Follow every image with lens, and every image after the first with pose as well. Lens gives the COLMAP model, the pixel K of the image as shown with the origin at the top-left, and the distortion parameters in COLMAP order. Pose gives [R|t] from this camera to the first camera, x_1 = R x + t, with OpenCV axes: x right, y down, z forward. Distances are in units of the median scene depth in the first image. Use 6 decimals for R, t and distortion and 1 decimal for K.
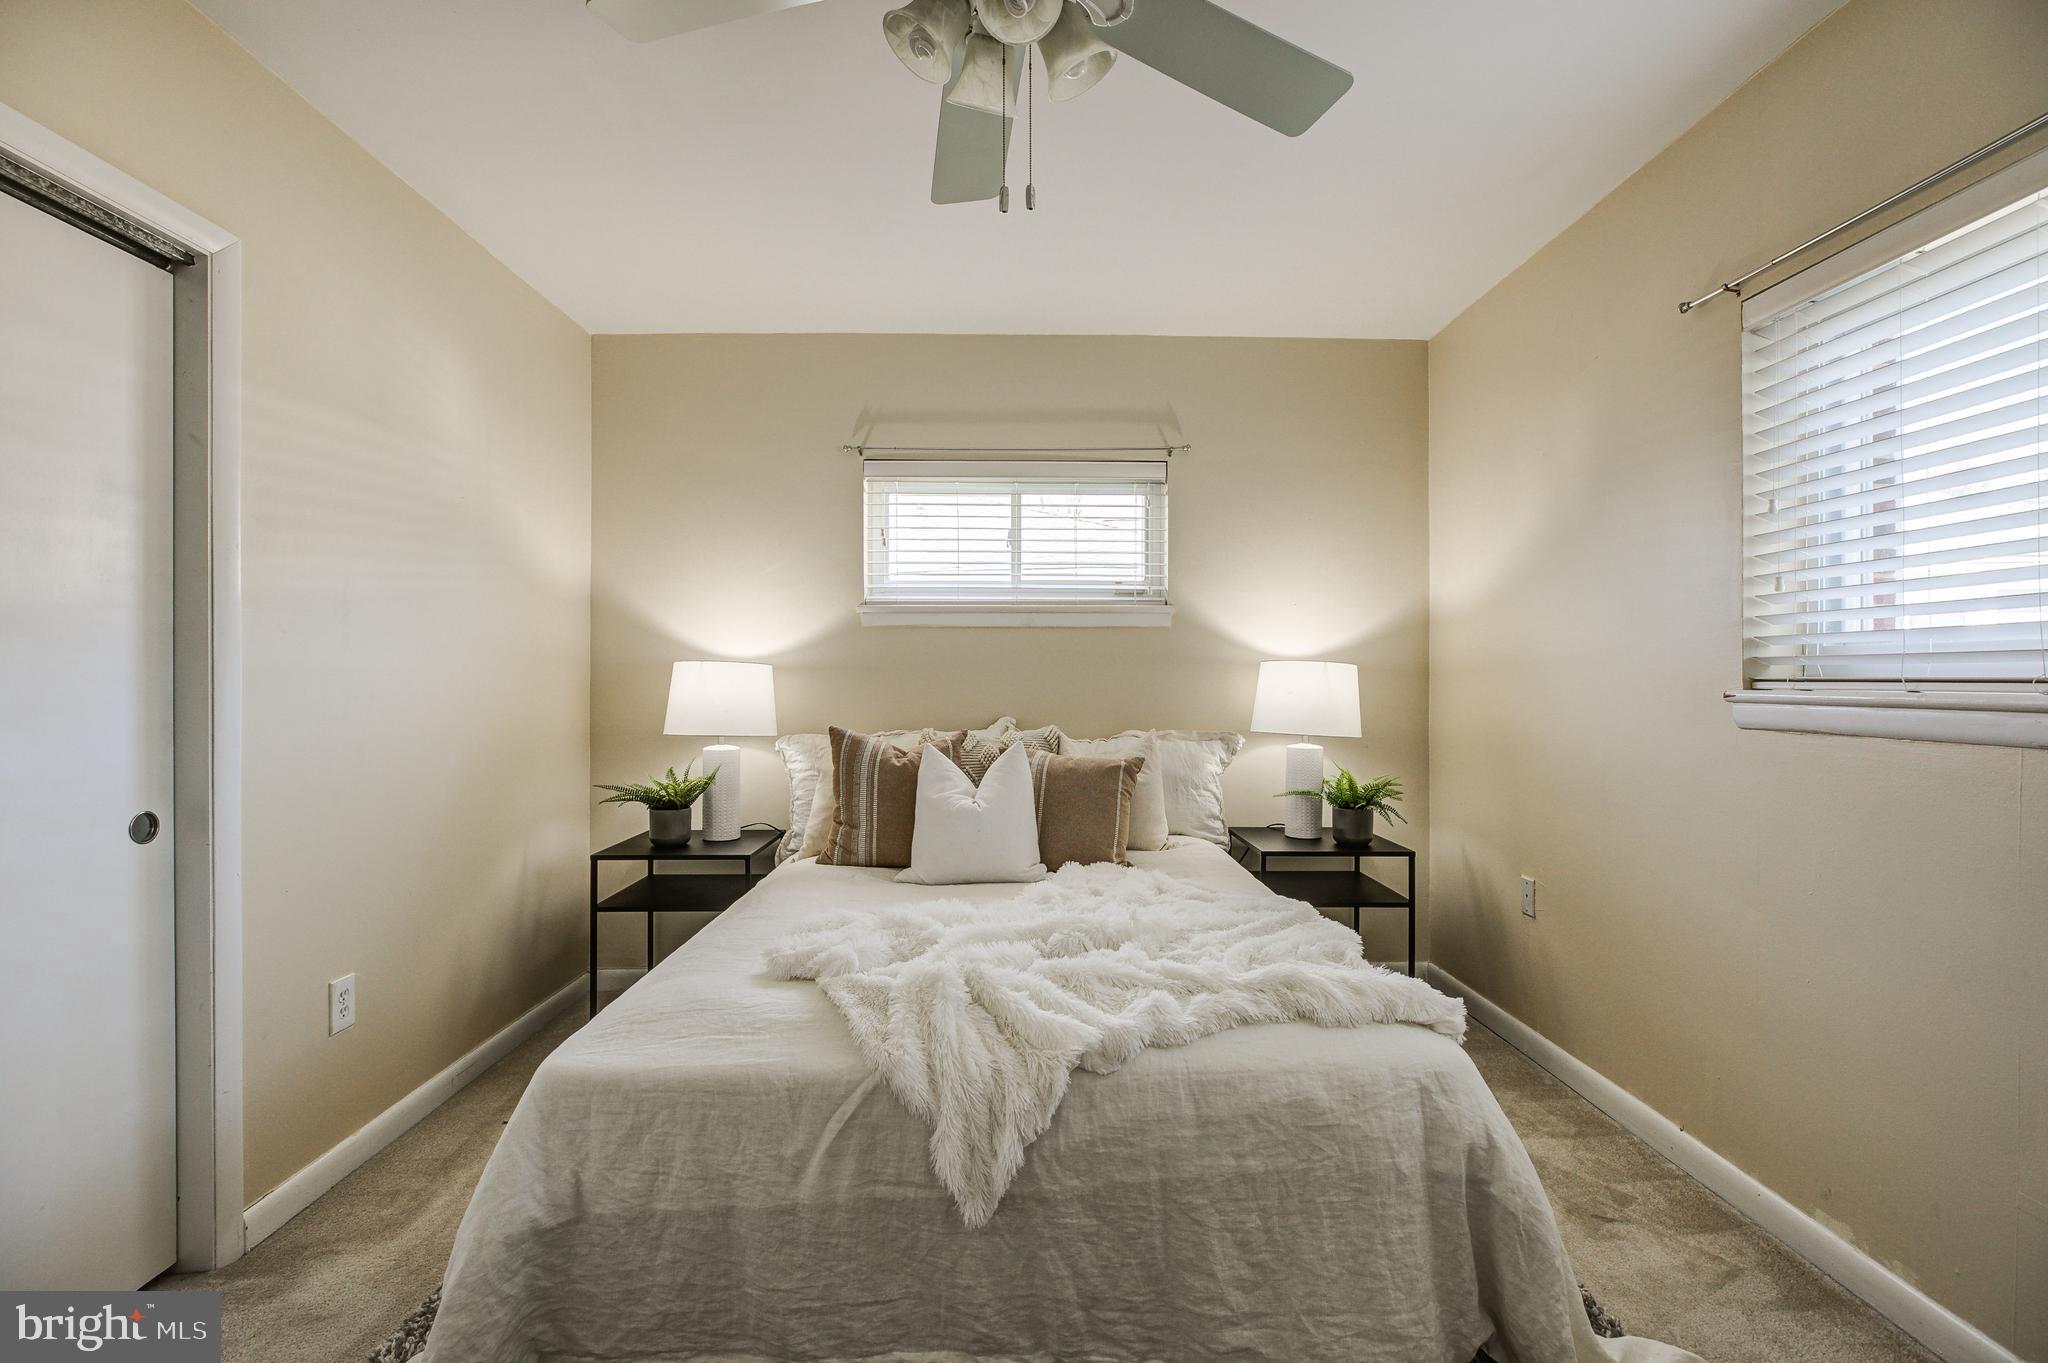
lens RADIAL K [[937.1, 0, 1022.2], [0, 937.1, 680.6], [0, 0, 1]] dist [-0.005302, -0.000920]
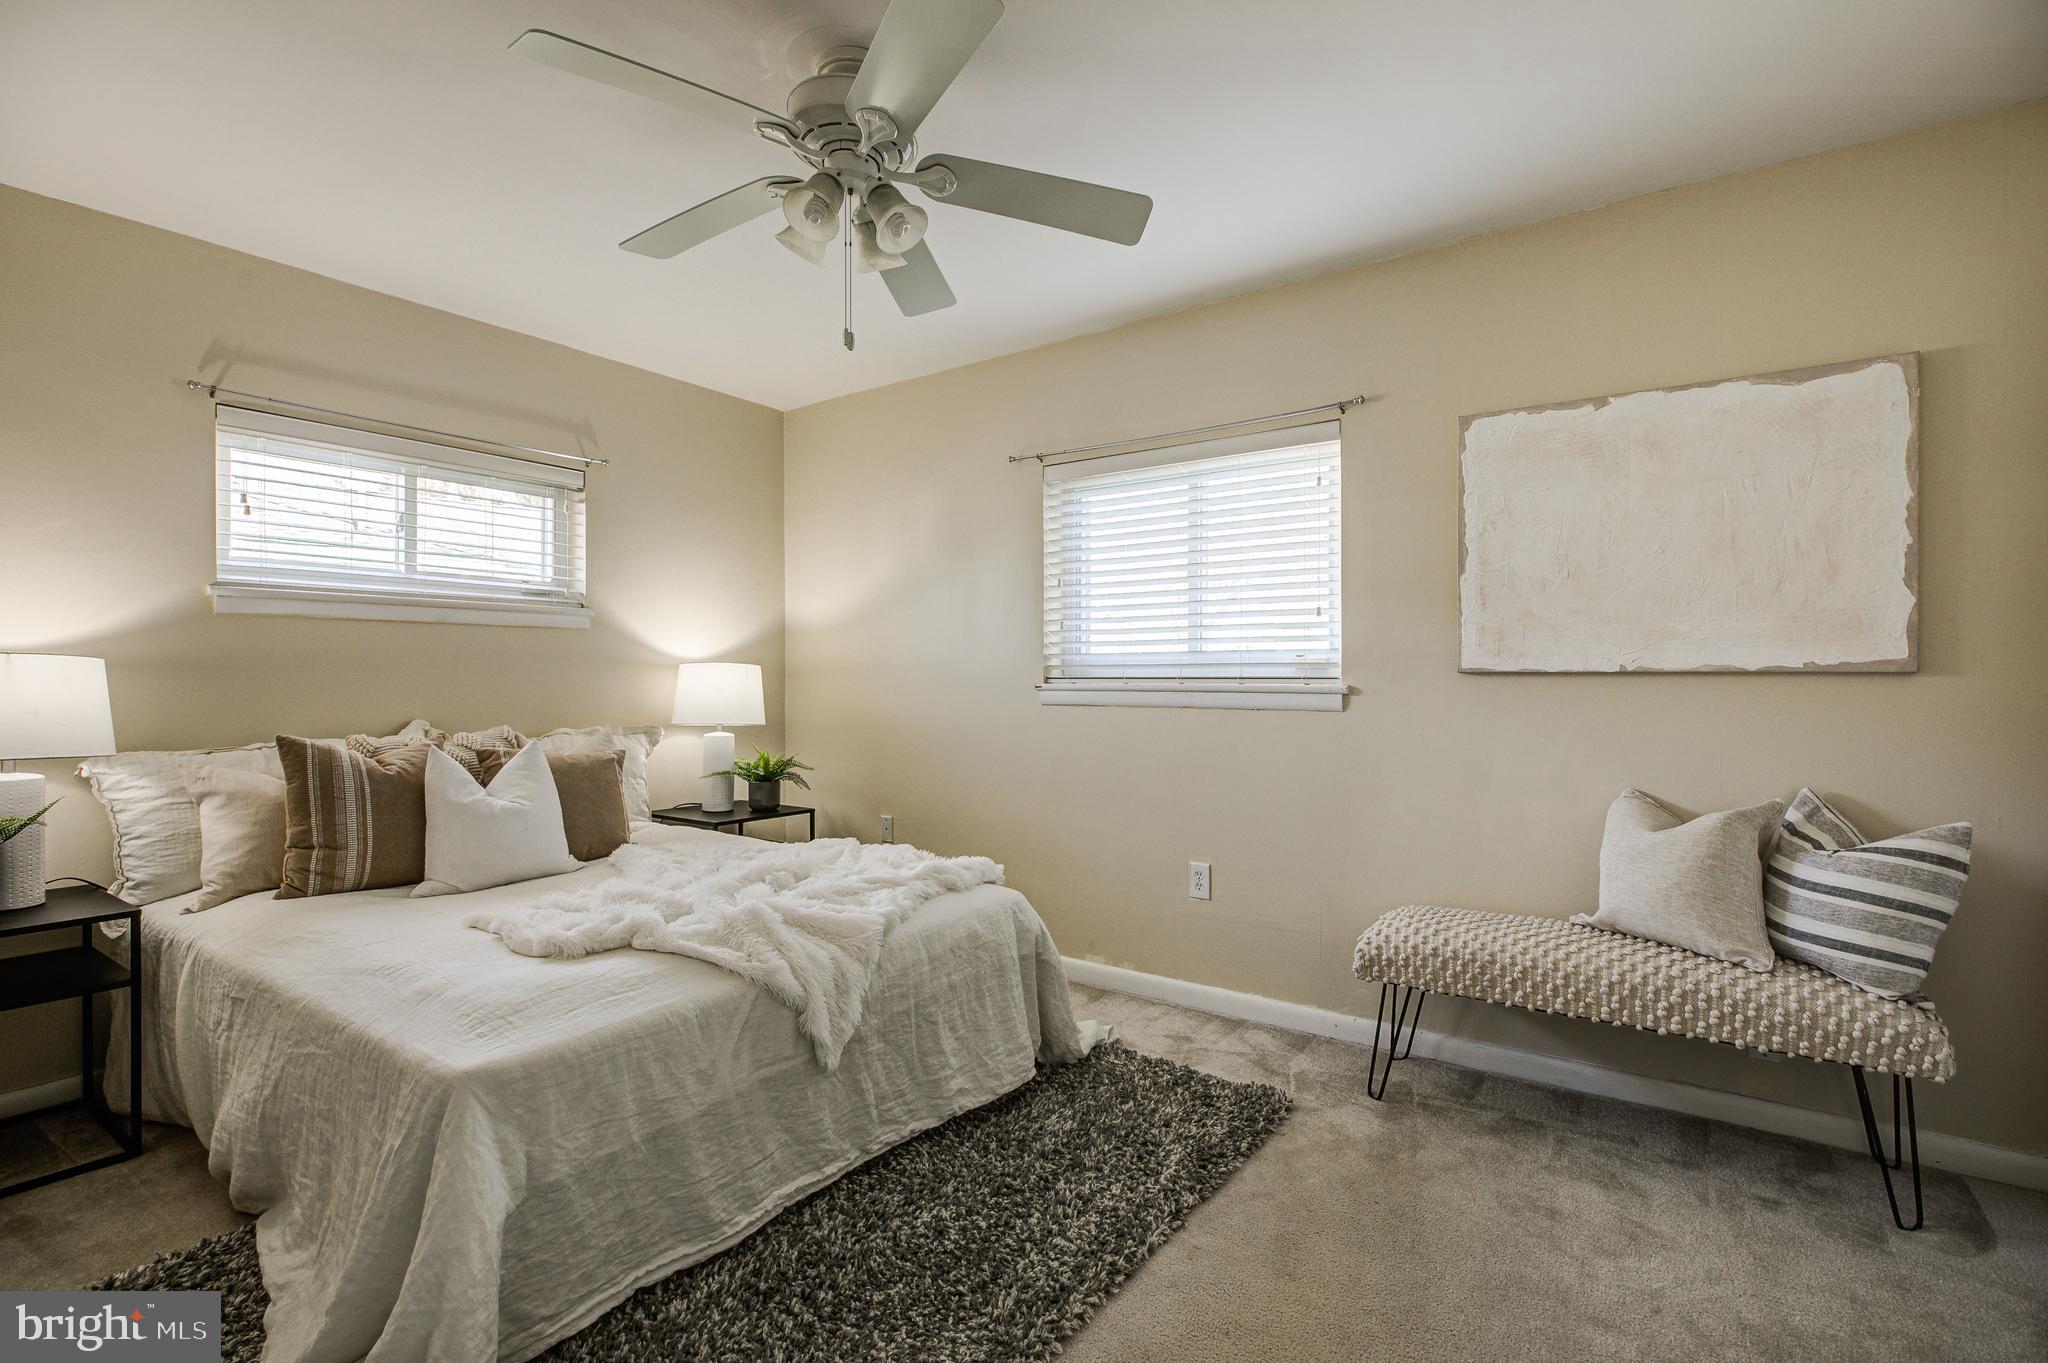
lens RADIAL K [[937.1, 0, 1035.5], [0, 937.1, 676.9], [0, 0, 1]] dist [-0.005302, -0.000920]
pose [[0.593890, -0.000487, 0.804546, -0.479466], [0.002870, 0.999995, -0.001514, -0.000016], [-0.804541, 0.003208, 0.593888, -0.037253]]
